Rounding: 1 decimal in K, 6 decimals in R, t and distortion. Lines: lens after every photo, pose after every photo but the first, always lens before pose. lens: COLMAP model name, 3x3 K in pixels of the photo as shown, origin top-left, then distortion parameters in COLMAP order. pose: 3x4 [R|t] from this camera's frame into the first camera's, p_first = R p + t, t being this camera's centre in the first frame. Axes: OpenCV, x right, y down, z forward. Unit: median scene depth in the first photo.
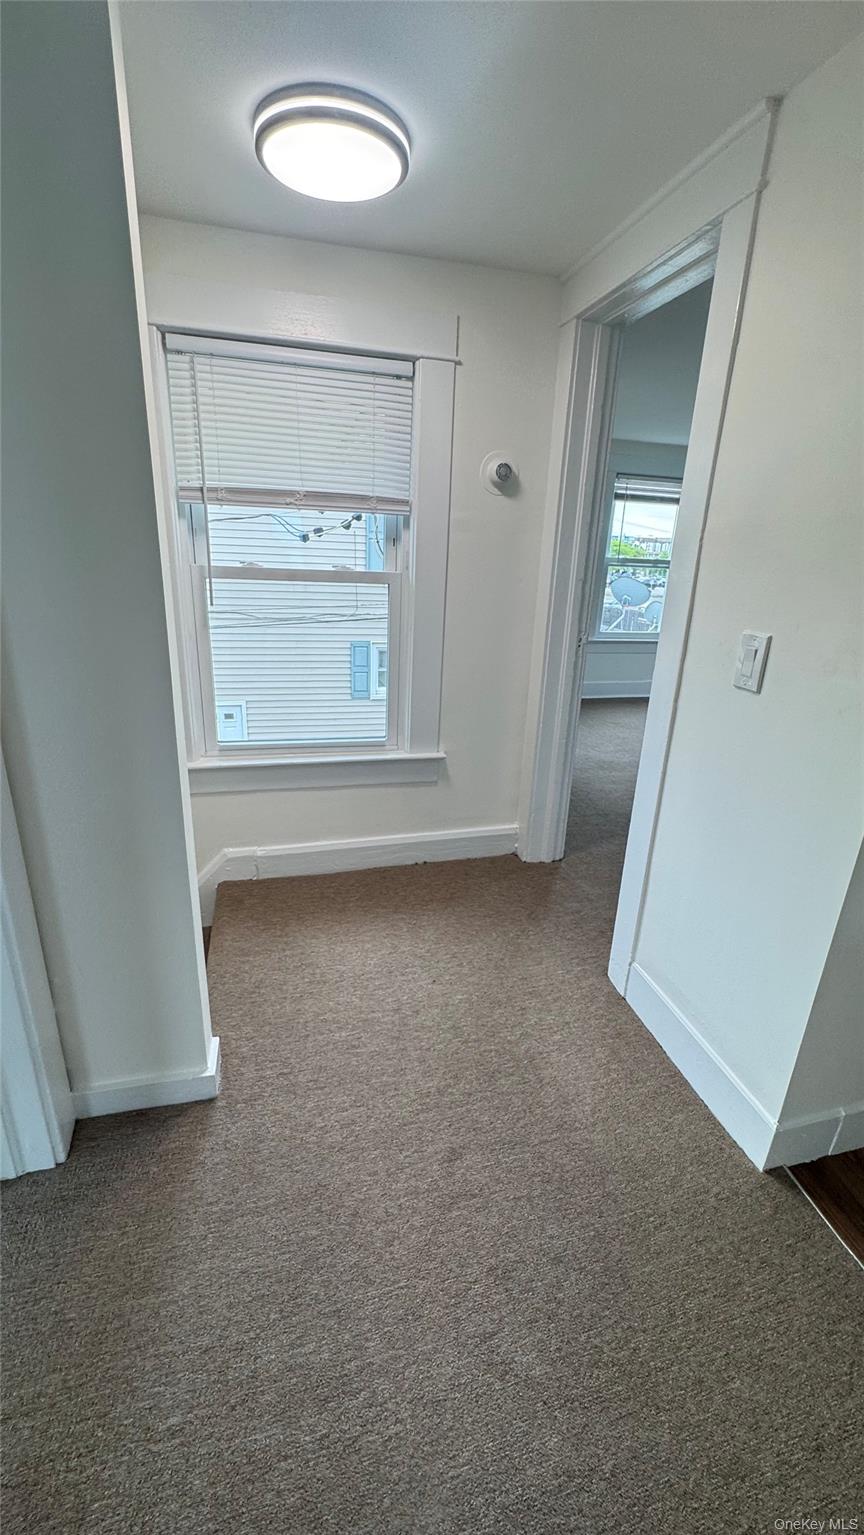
lens RADIAL K [[621.5, 0, 432.7], [0, 621.5, 767.6], [0, 0, 1]] dist [-0.005999, -0.000136]
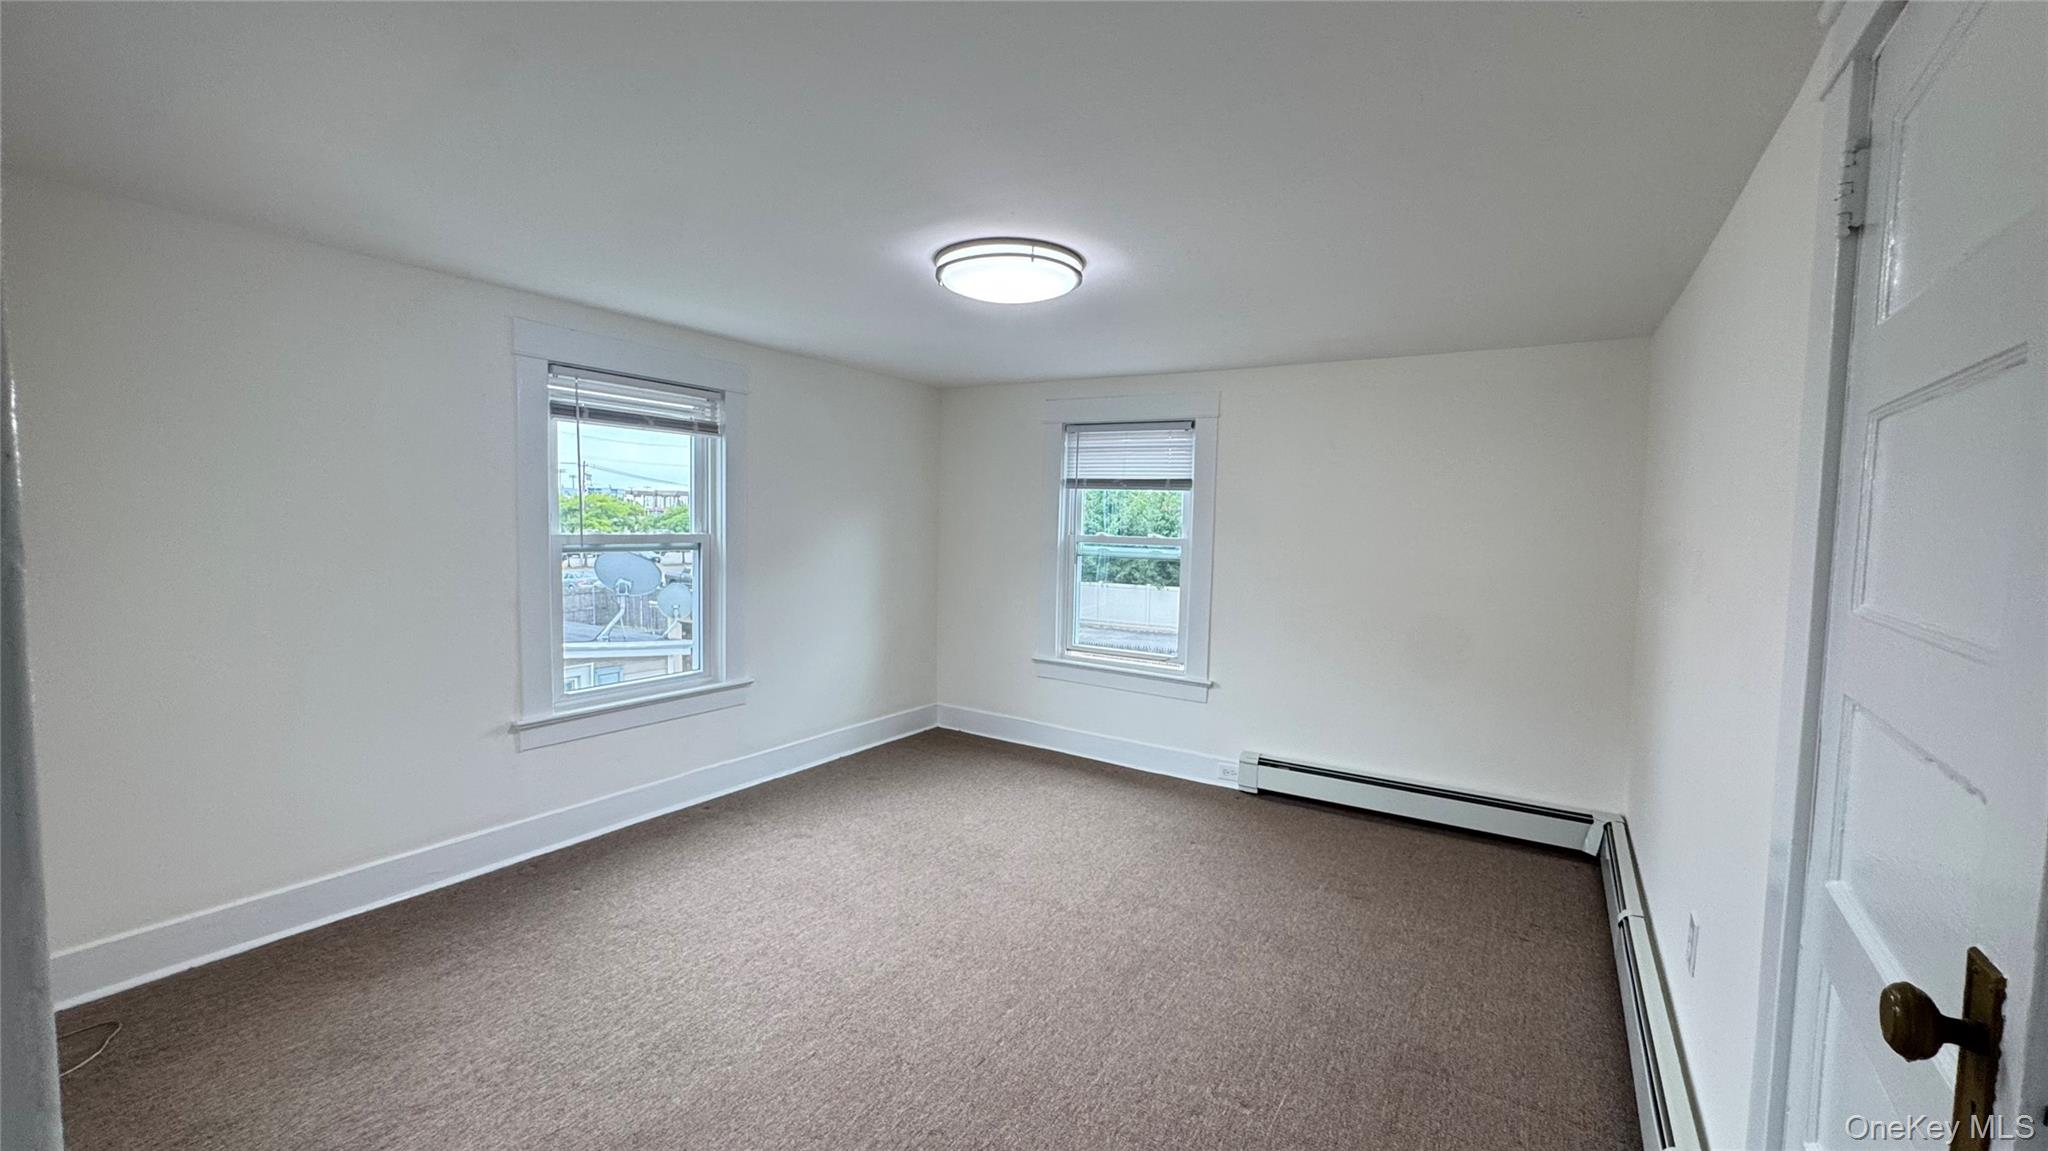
lens RADIAL K [[829.2, 0, 1021.8], [0, 829.2, 579.3], [0, 0, 1]] dist [-0.005999, -0.000136]
pose [[0.738411, -0.074138, 0.670263, 0.129272], [0.236171, 0.959421, -0.154062, -0.138792], [-0.631642, 0.272058, 0.725956, 0.365676]]
